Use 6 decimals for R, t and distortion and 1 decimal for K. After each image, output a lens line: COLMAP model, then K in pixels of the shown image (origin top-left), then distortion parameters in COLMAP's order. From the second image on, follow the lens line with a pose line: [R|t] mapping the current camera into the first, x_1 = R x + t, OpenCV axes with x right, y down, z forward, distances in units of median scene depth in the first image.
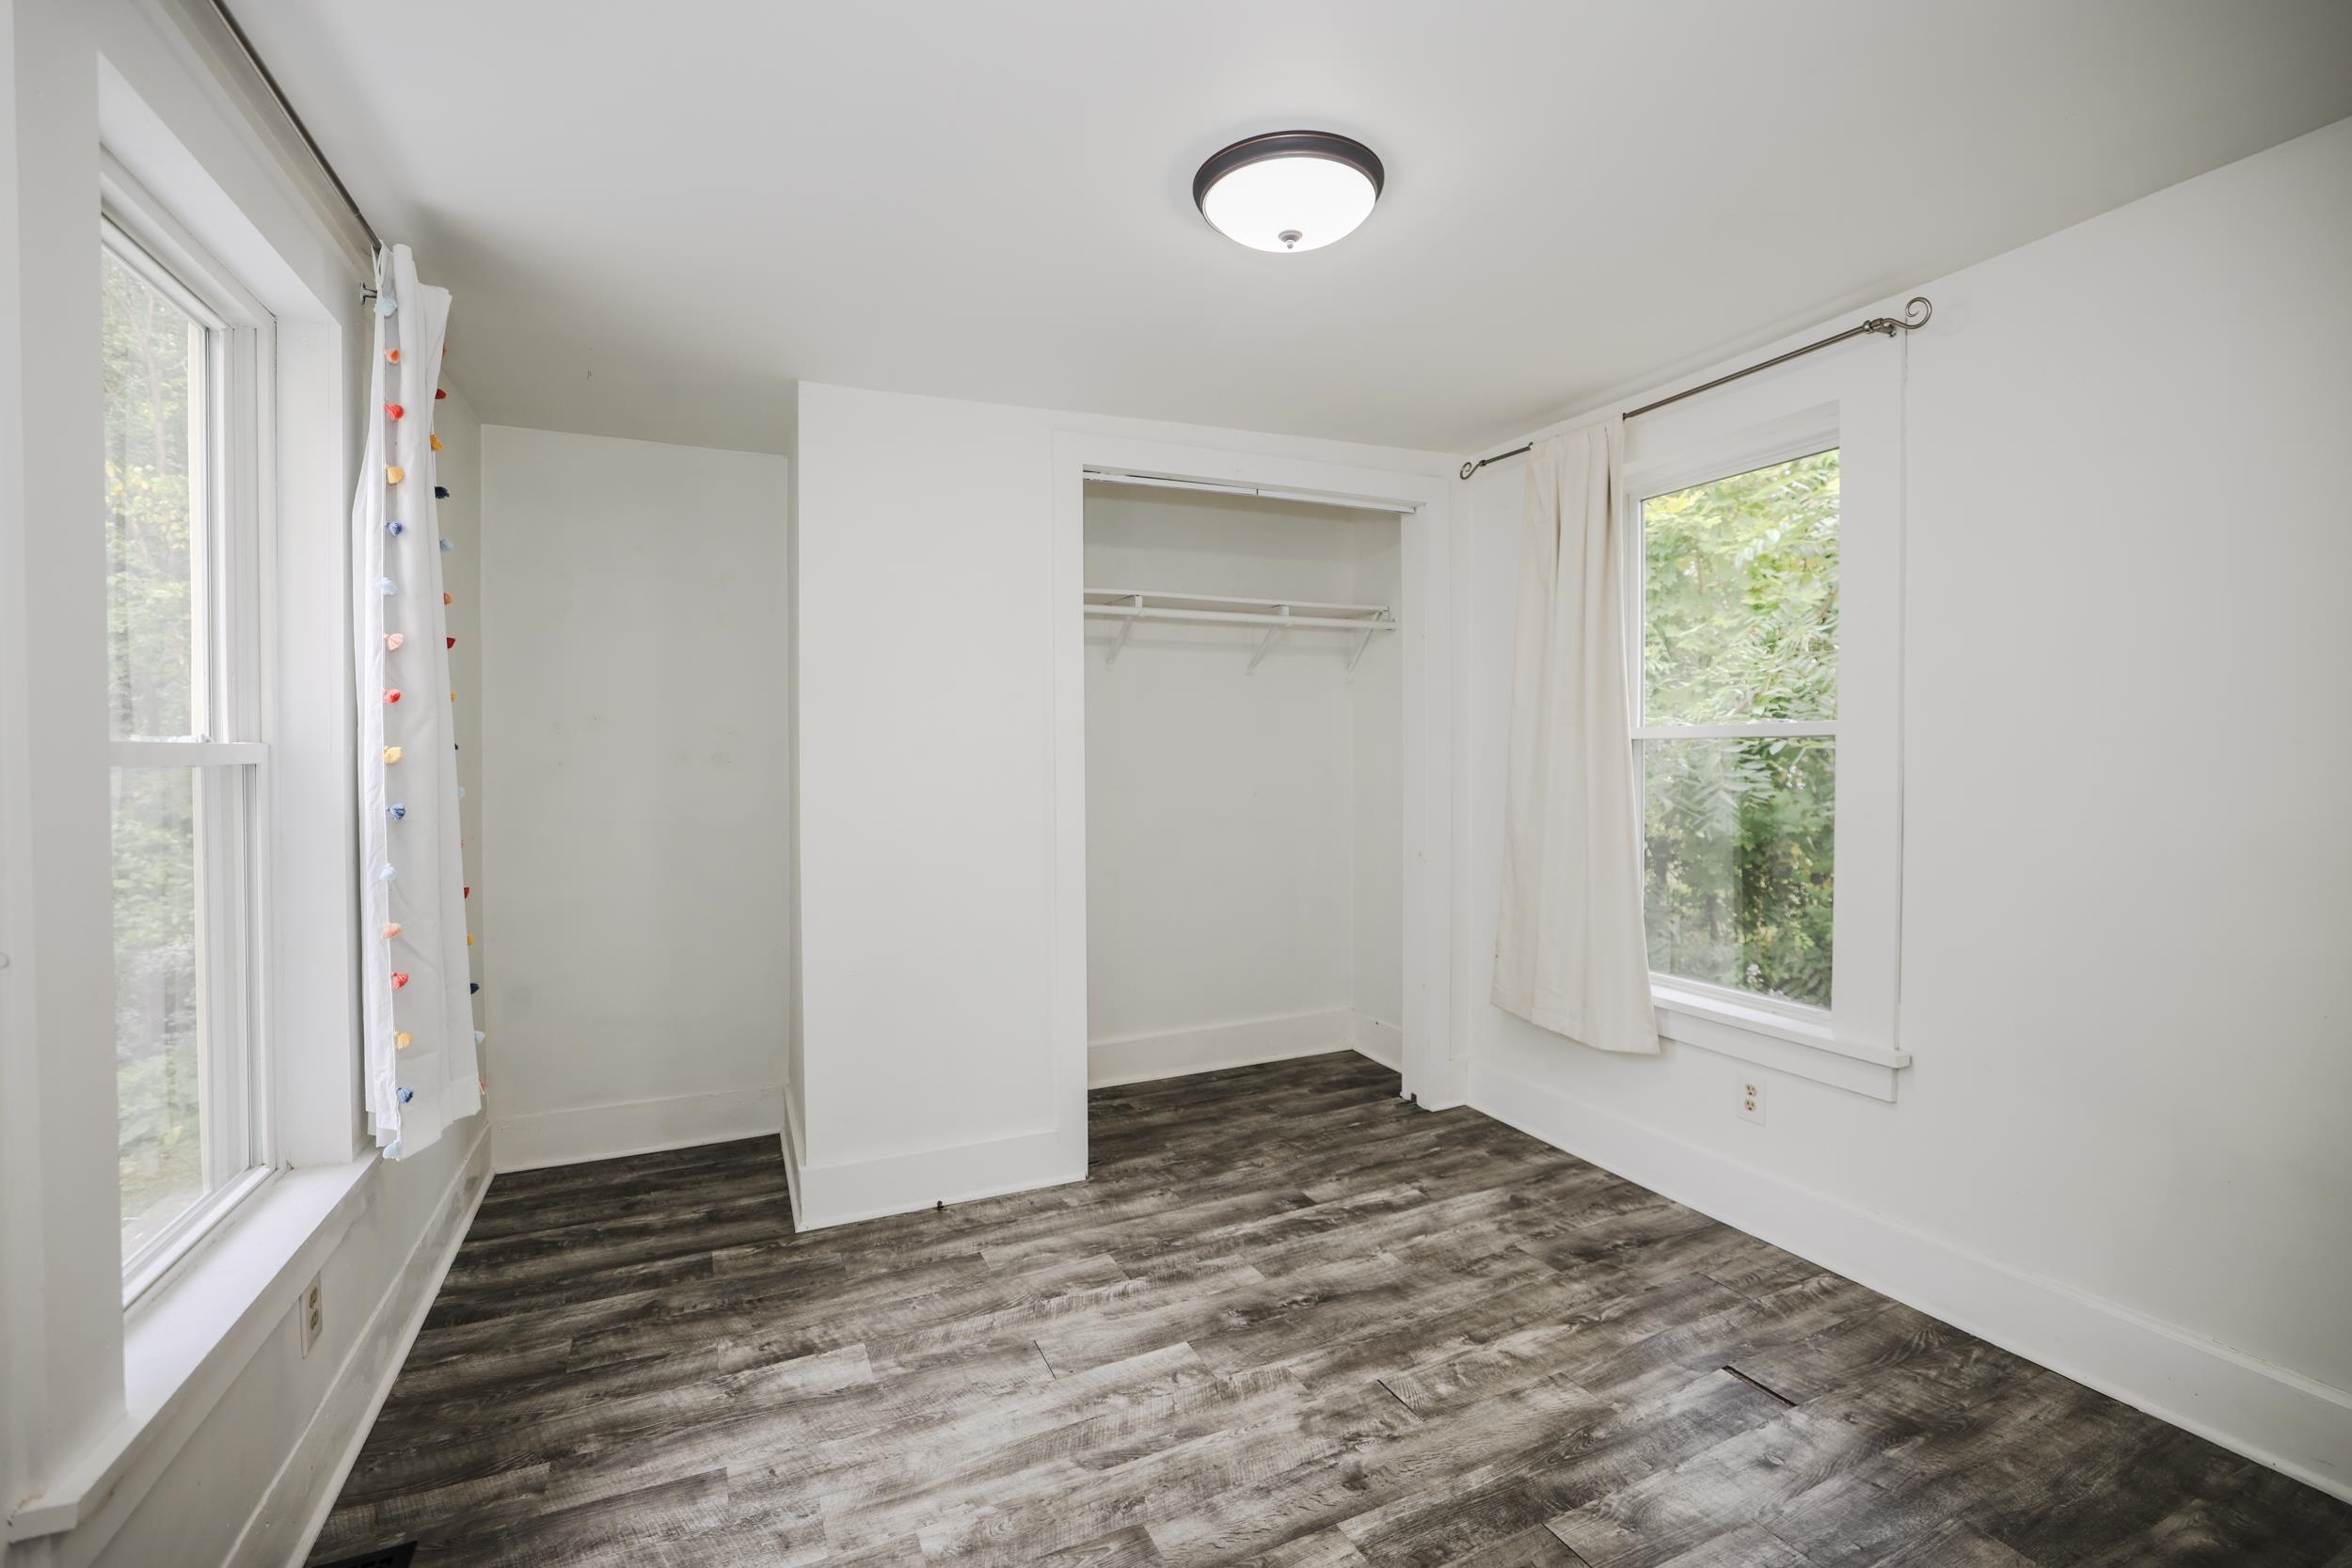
lens RADIAL K [[1039.4, 0, 1180.8], [0, 1039.4, 775.0], [0, 0, 1]] dist [-0.047004, 0.017410]
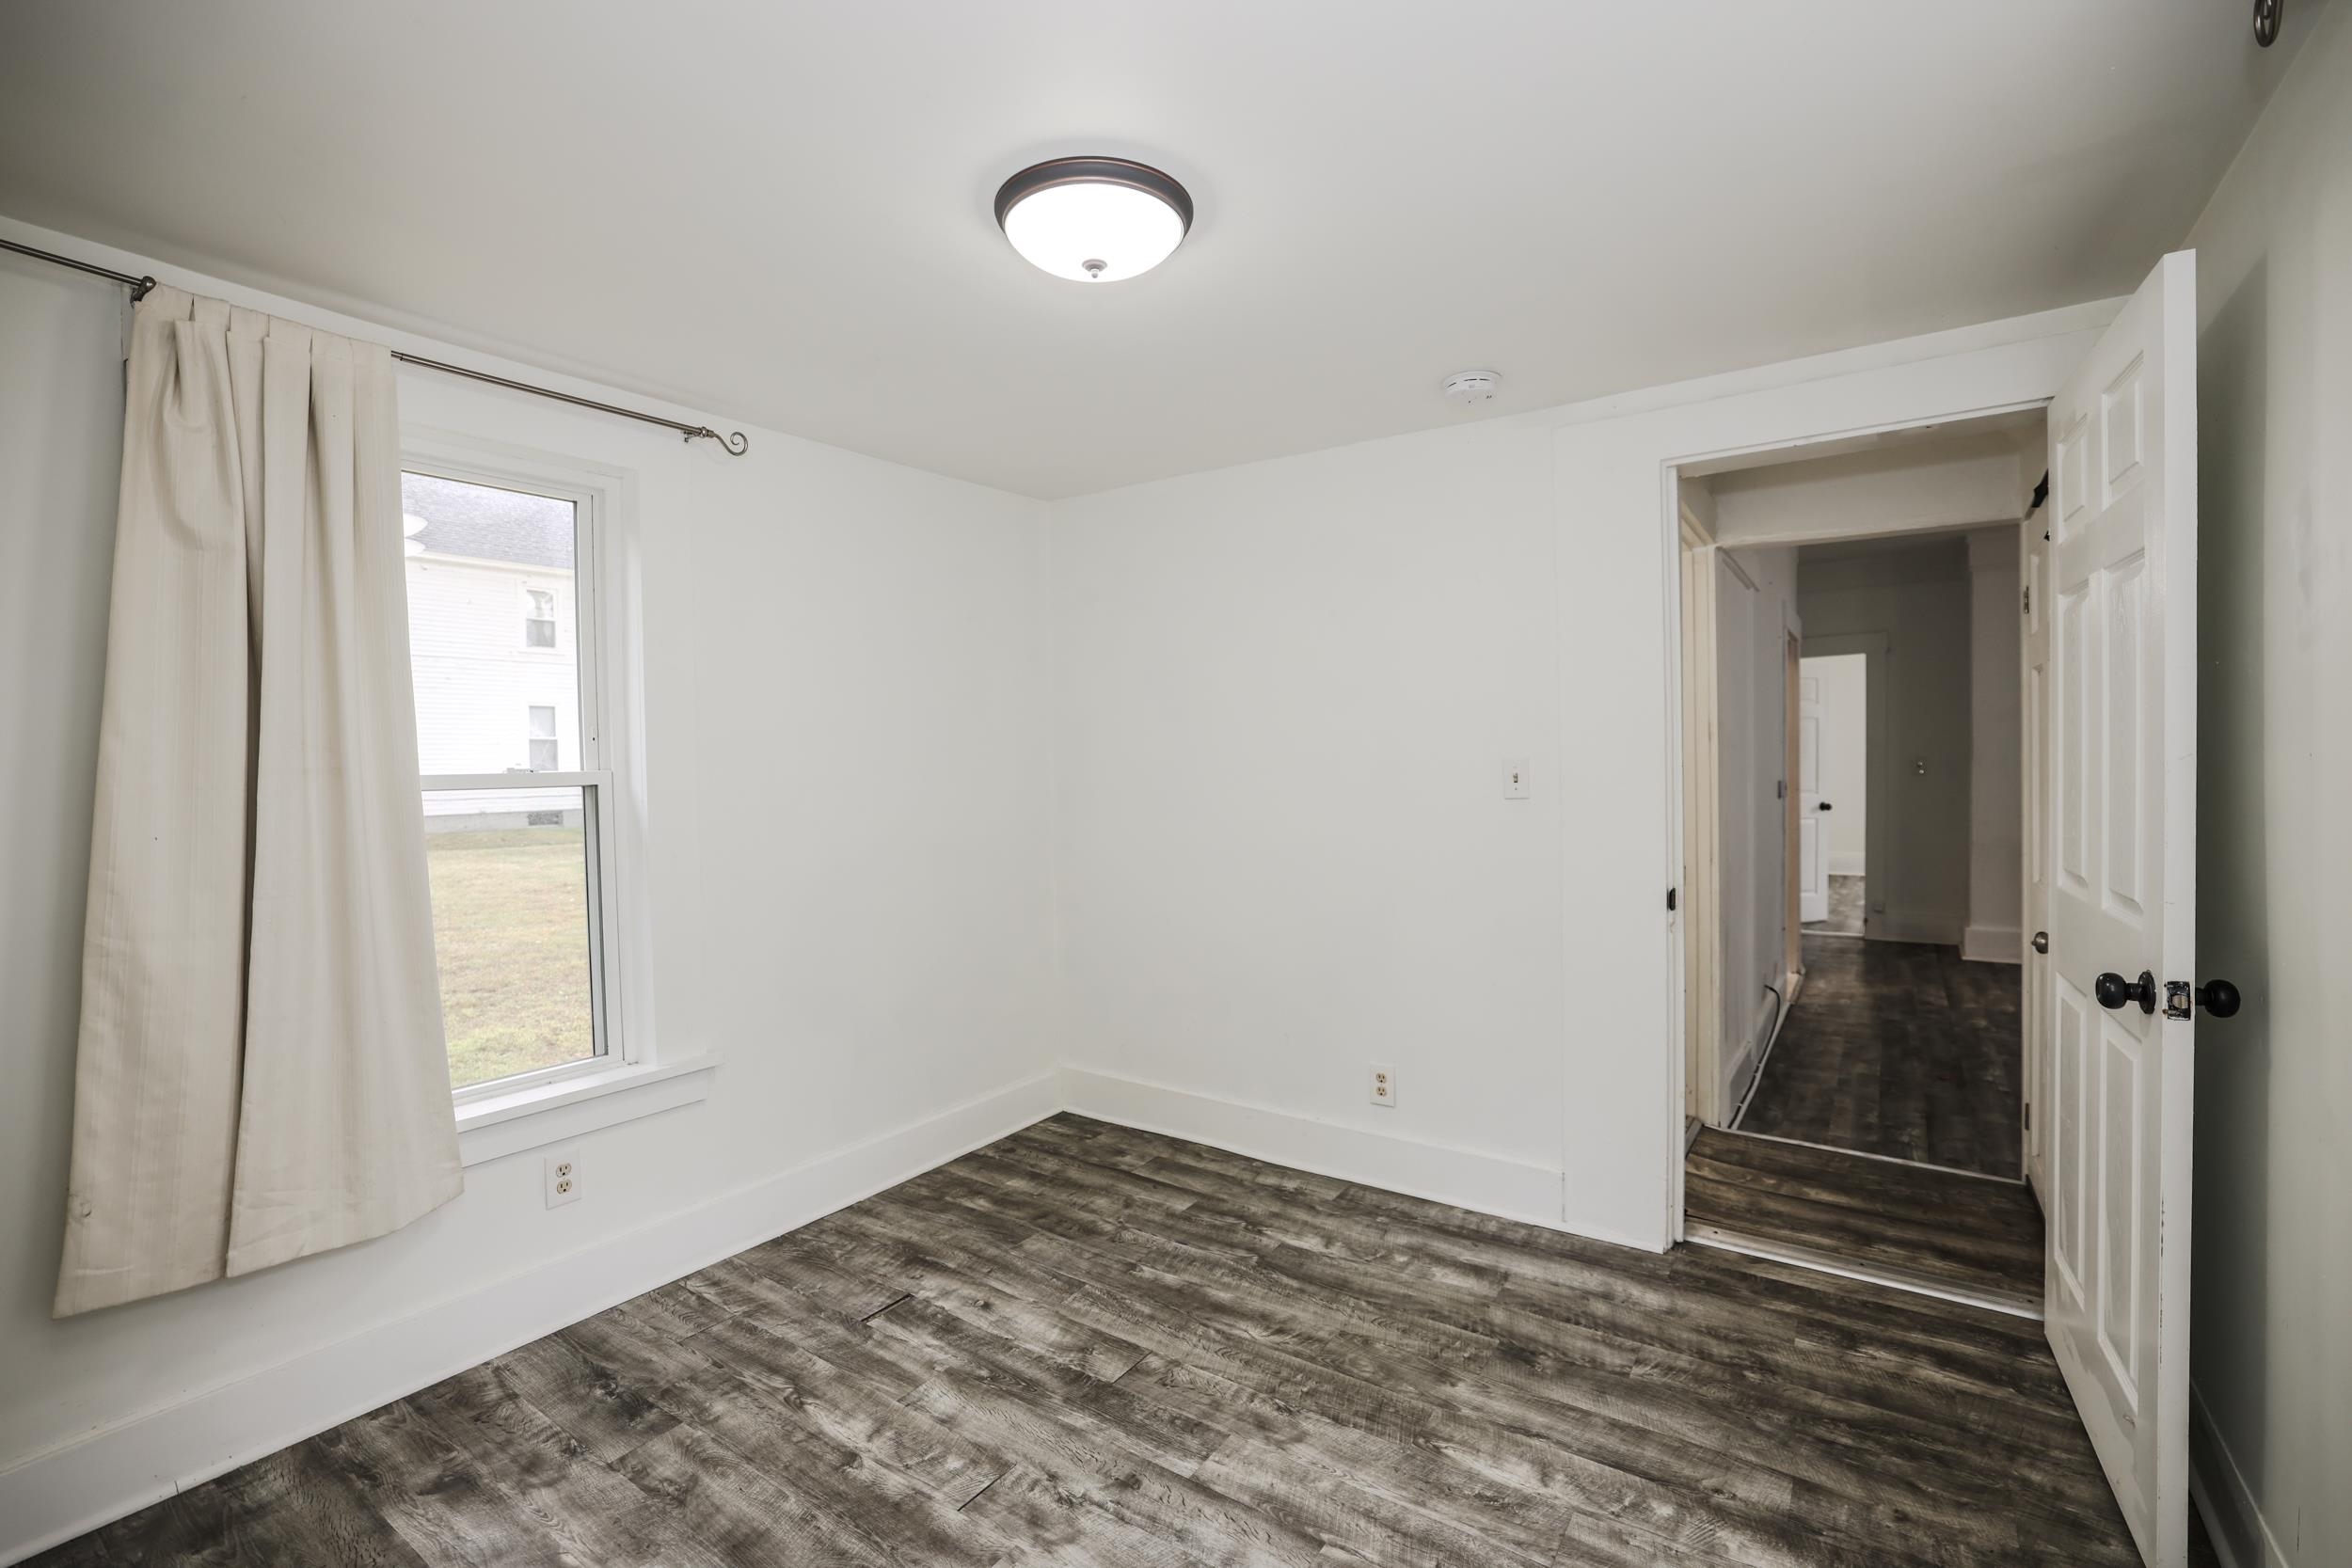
lens RADIAL K [[1039.4, 0, 1180.8], [0, 1039.4, 775.0], [0, 0, 1]] dist [-0.047004, 0.017410]
pose [[-0.507747, 0.006203, 0.861484, -0.632157], [0.041039, 0.999013, 0.016995, -0.047921], [-0.860528, 0.043984, -0.507500, 1.189190]]
